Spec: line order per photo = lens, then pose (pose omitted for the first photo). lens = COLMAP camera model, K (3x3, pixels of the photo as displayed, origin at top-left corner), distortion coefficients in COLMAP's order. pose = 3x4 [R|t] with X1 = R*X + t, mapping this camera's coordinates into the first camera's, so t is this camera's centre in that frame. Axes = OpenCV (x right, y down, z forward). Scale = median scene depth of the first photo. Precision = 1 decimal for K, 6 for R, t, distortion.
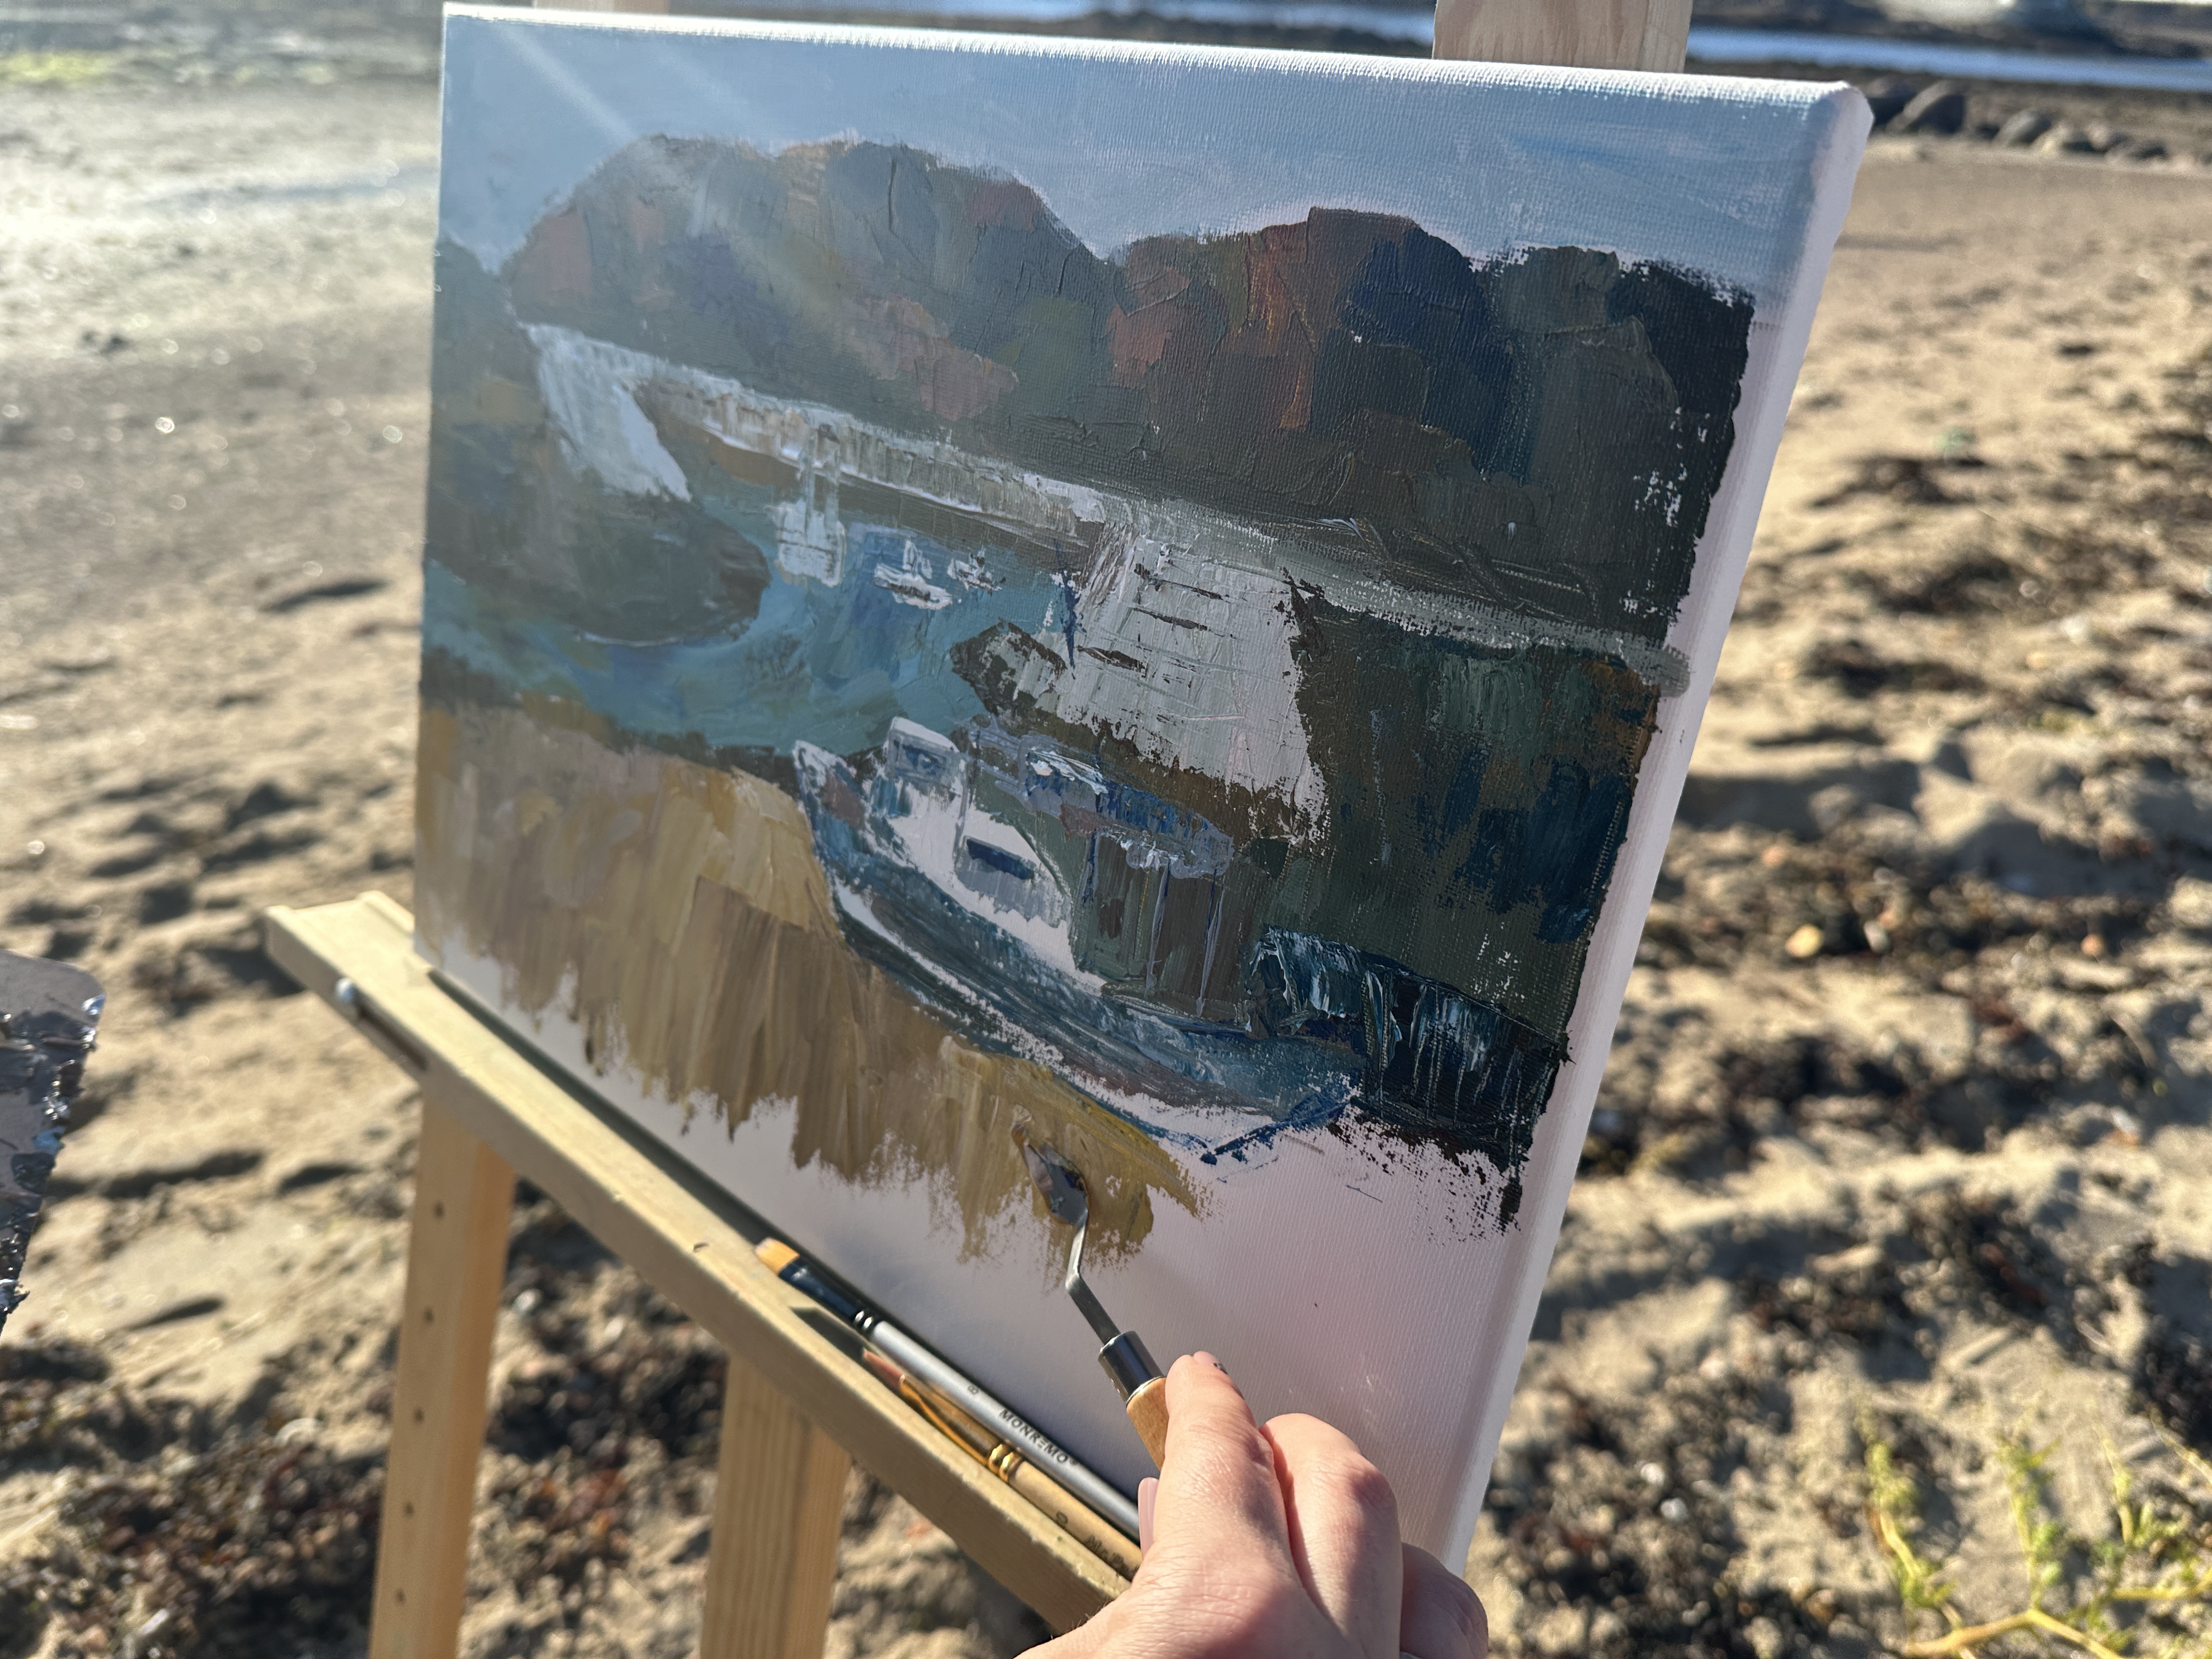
lens RADIAL K [[1491.2, 0, 1103.0], [0, 1491.2, 808.0], [0, 0, 1]] dist [0.124224, -0.232379]
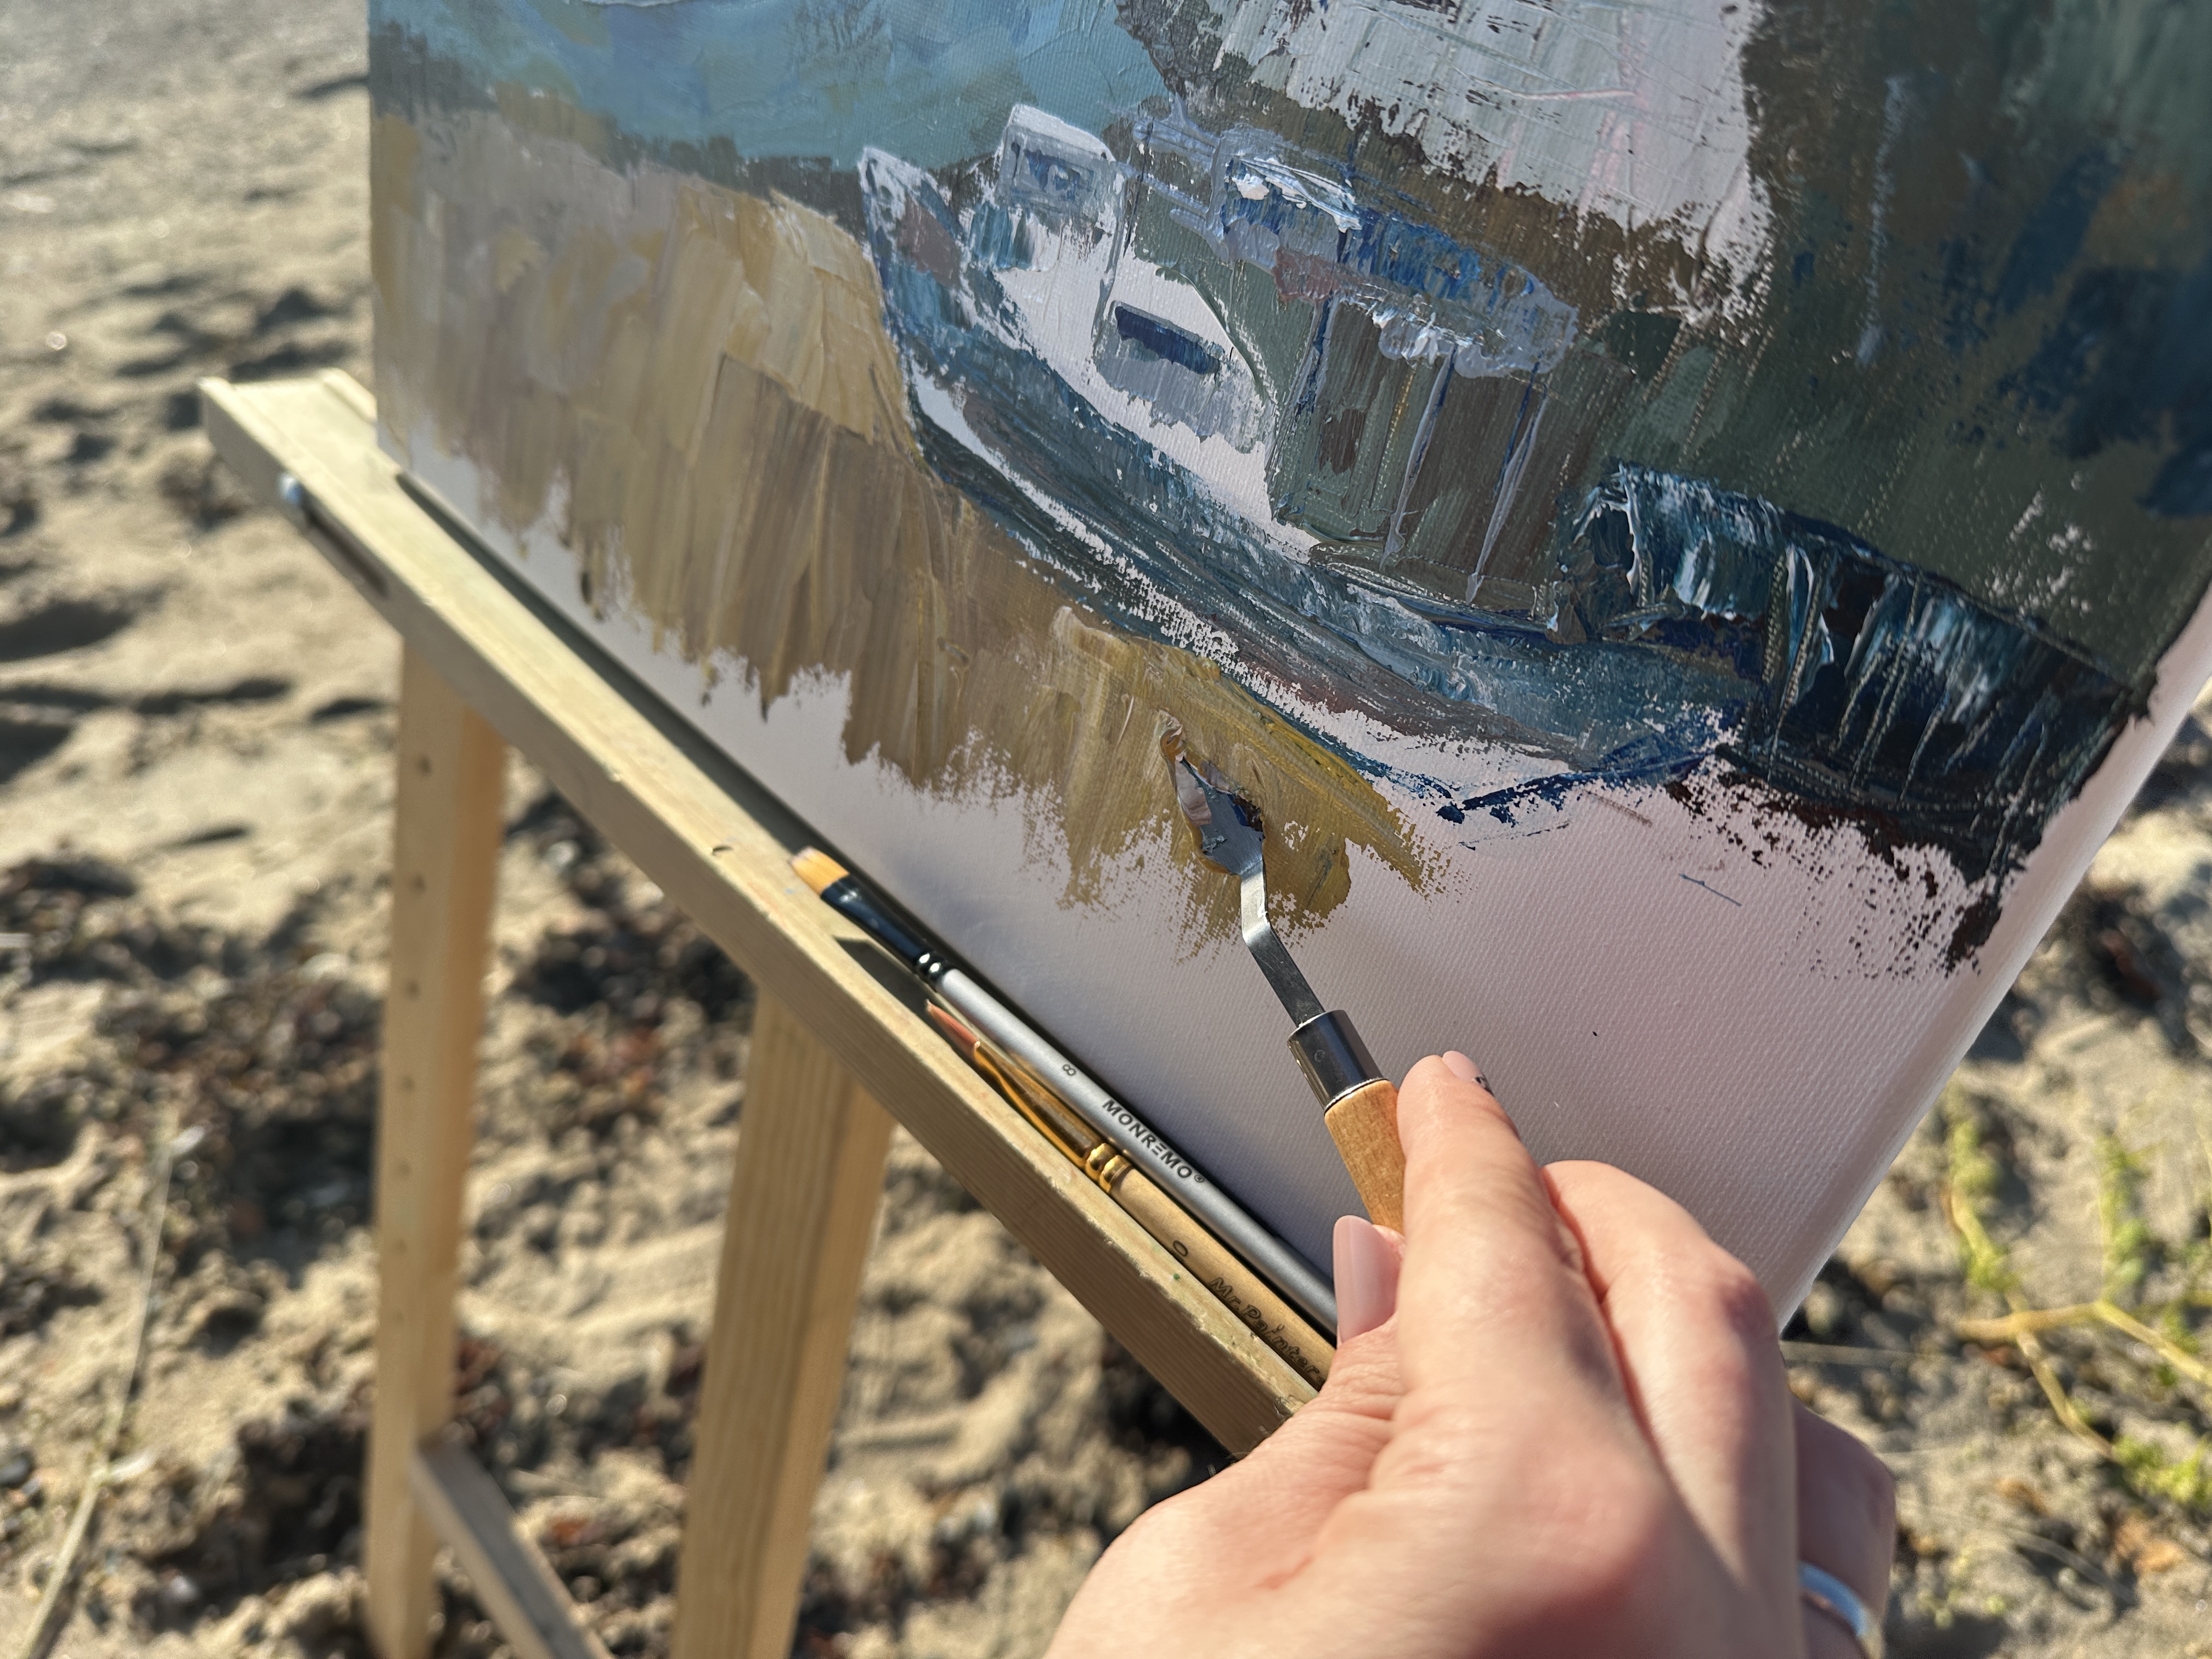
lens RADIAL K [[1491.2, 0, 1103.0], [0, 1491.2, 808.0], [0, 0, 1]] dist [0.124224, -0.232379]
pose [[0.995822, 0.088122, -0.023936, -0.060247], [-0.078834, 0.961935, 0.261661, 0.058153], [0.046084, -0.258680, 0.964863, 0.296653]]
